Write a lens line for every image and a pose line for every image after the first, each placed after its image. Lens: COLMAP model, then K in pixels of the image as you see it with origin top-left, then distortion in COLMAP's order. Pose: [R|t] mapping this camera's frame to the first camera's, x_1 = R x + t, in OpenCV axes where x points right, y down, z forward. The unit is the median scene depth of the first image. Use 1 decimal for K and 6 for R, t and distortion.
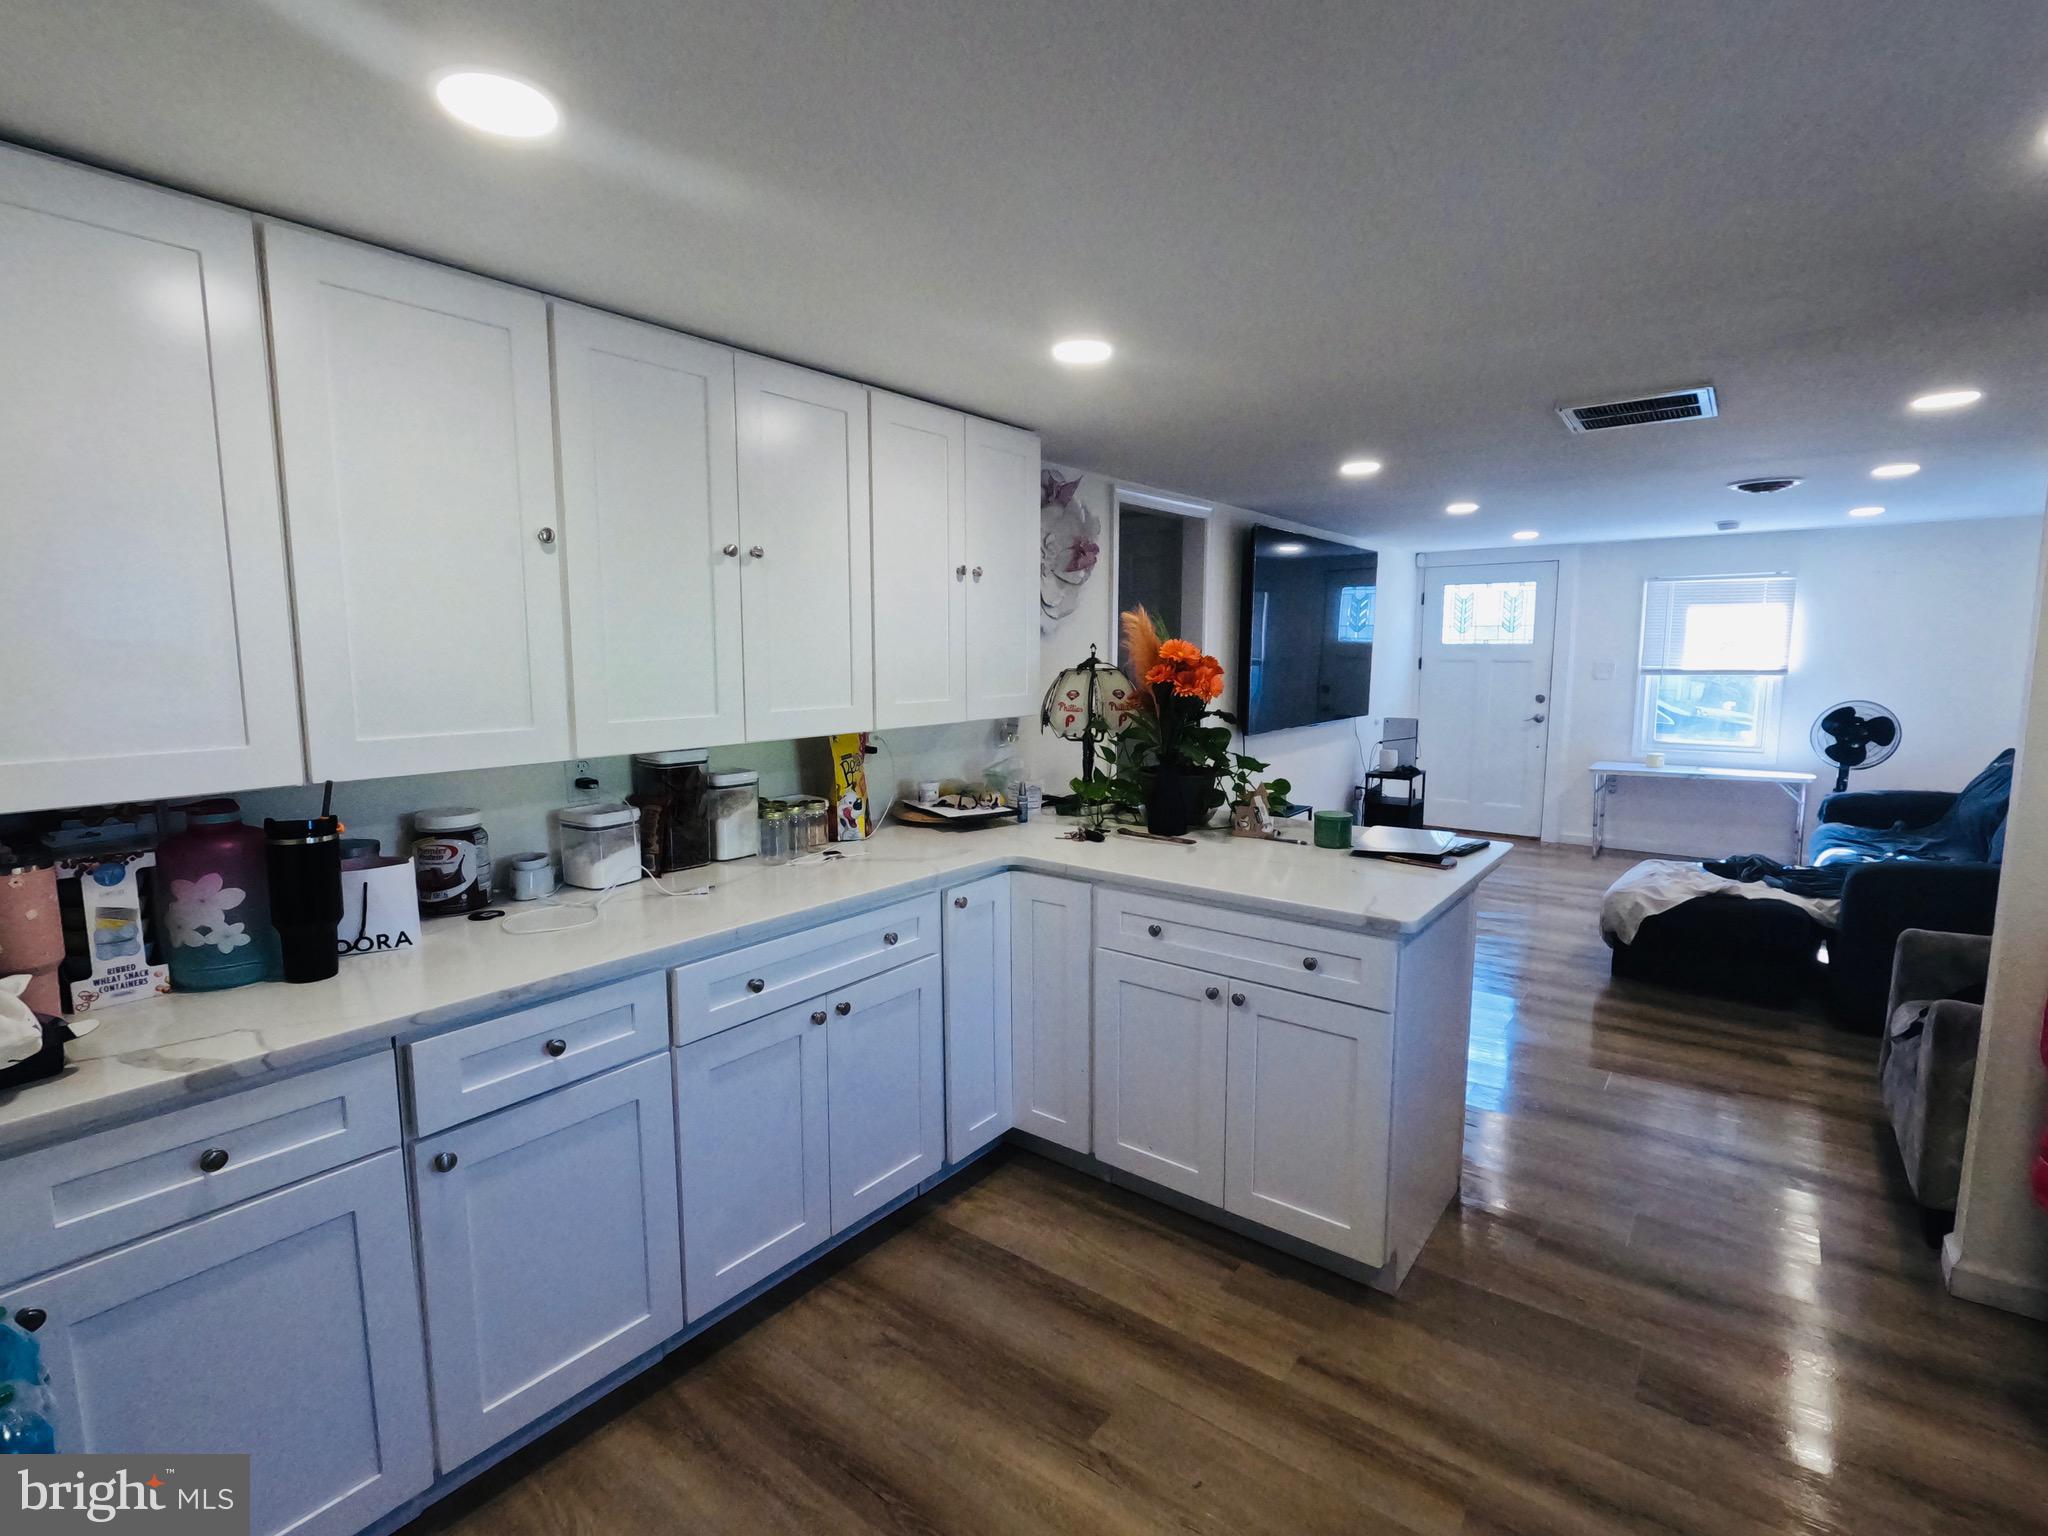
lens RADIAL K [[974.5, 0, 1021.4], [0, 974.5, 768.5], [0, 0, 1]] dist [-0.000230, -0.000194]
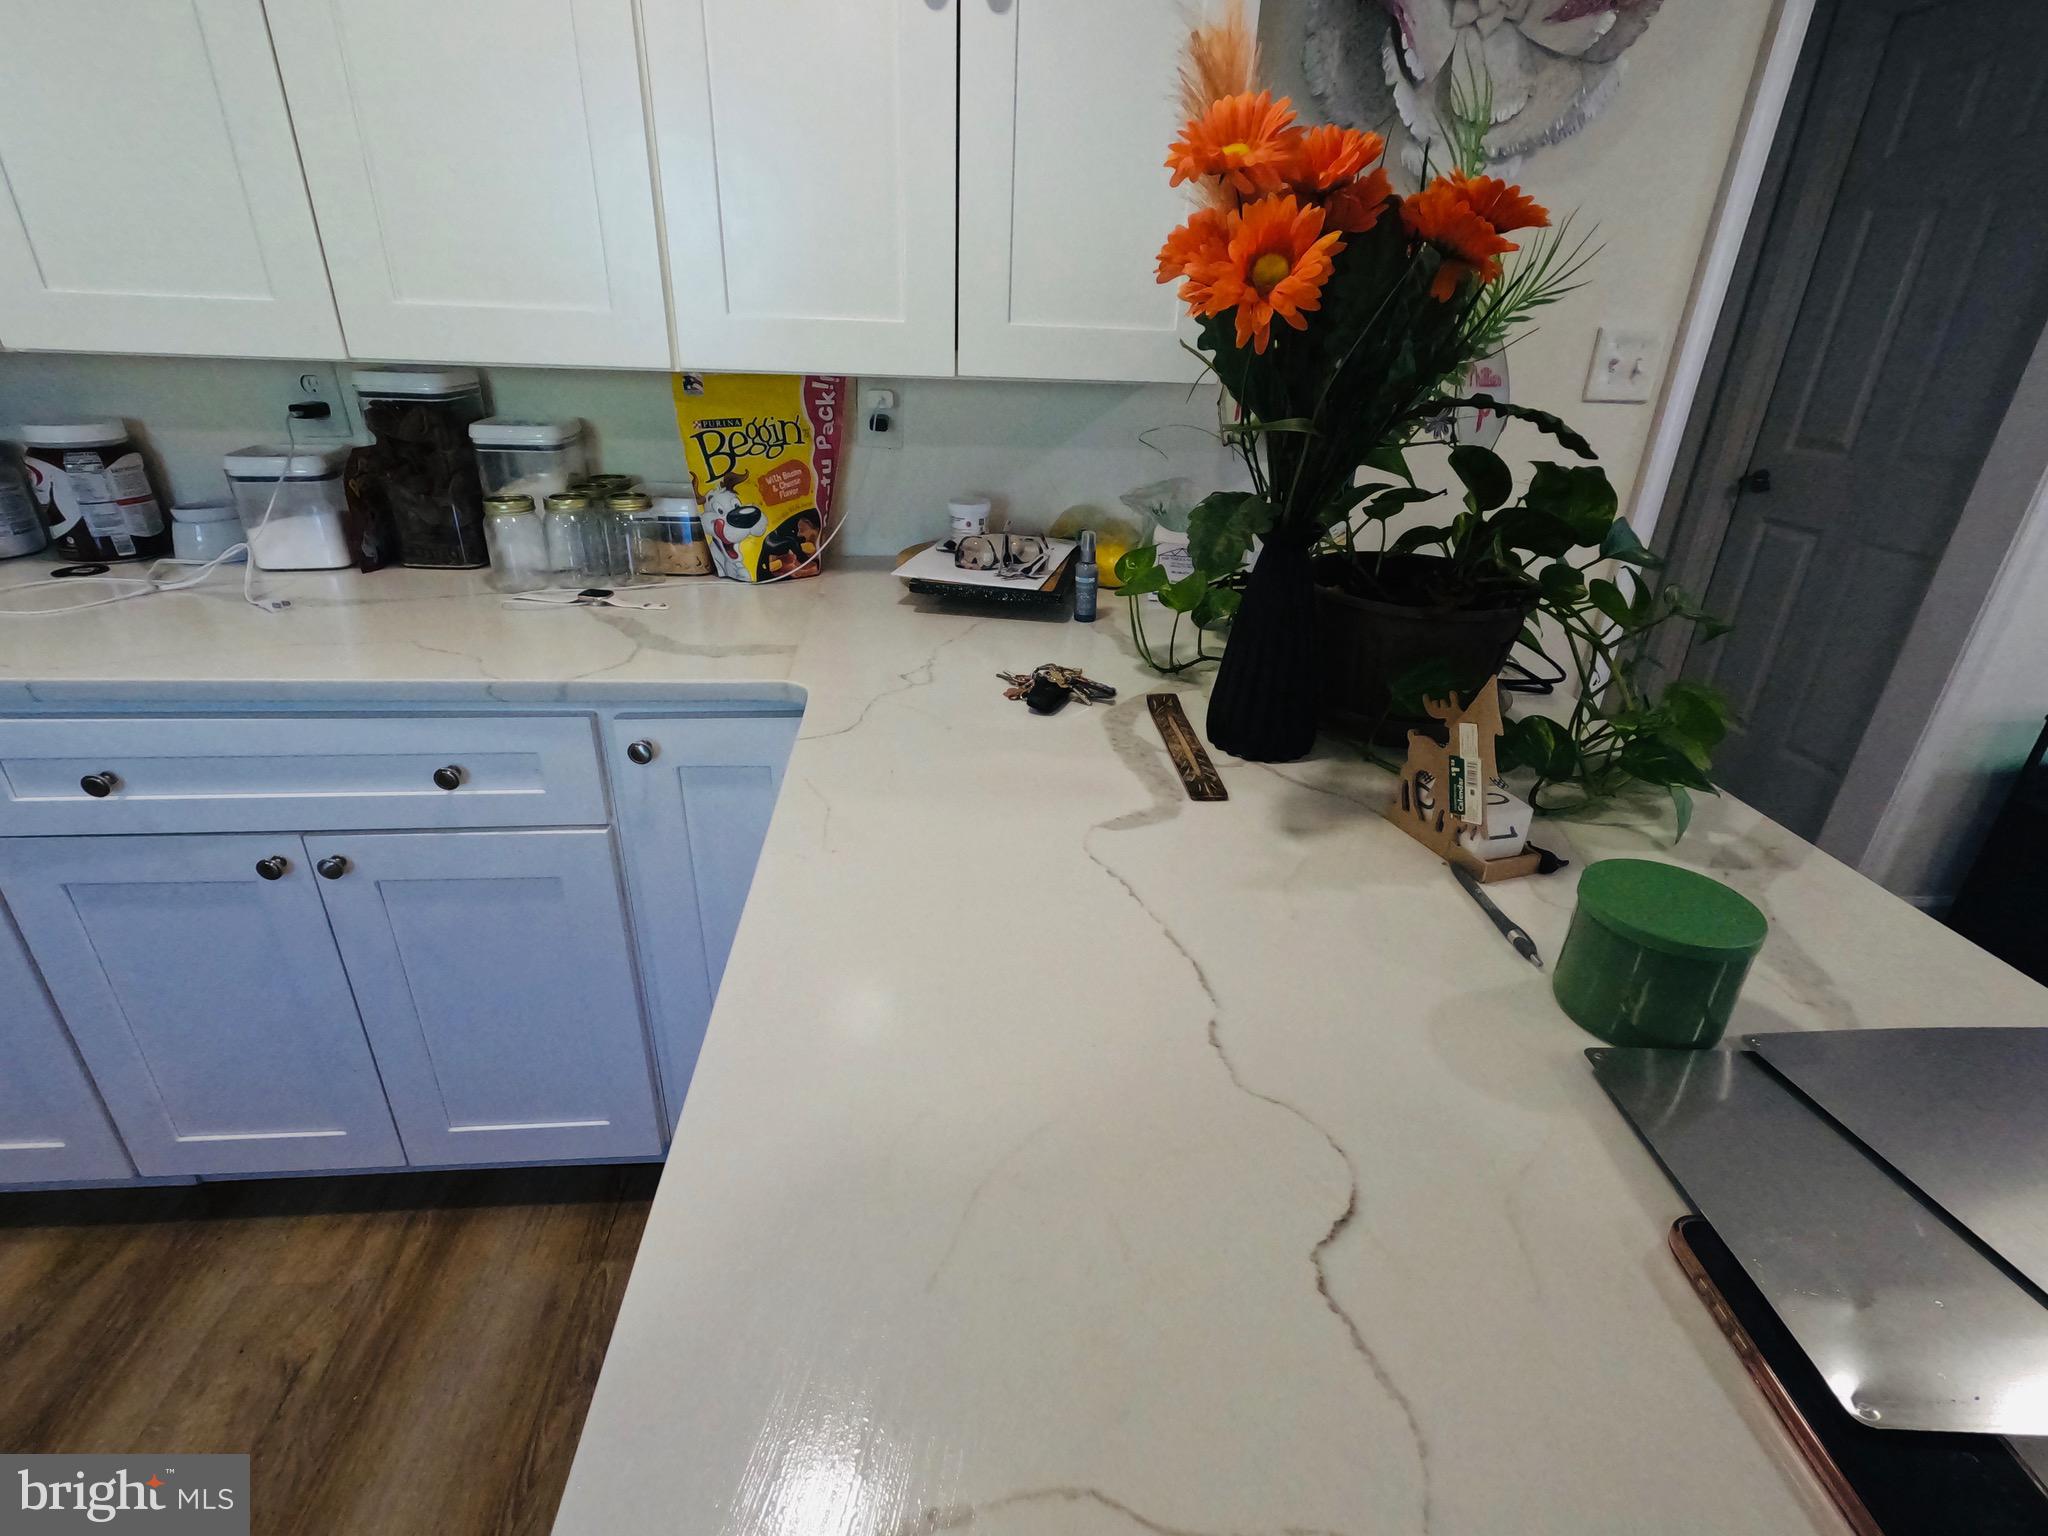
lens RADIAL K [[974.5, 0, 1021.4], [0, 974.5, 768.5], [0, 0, 1]] dist [-0.000230, -0.000194]
pose [[0.679682, 0.334411, -0.652841, 0.344269], [-0.126398, 0.930111, 0.344845, -0.040853], [0.722534, -0.151867, 0.674448, 0.719385]]
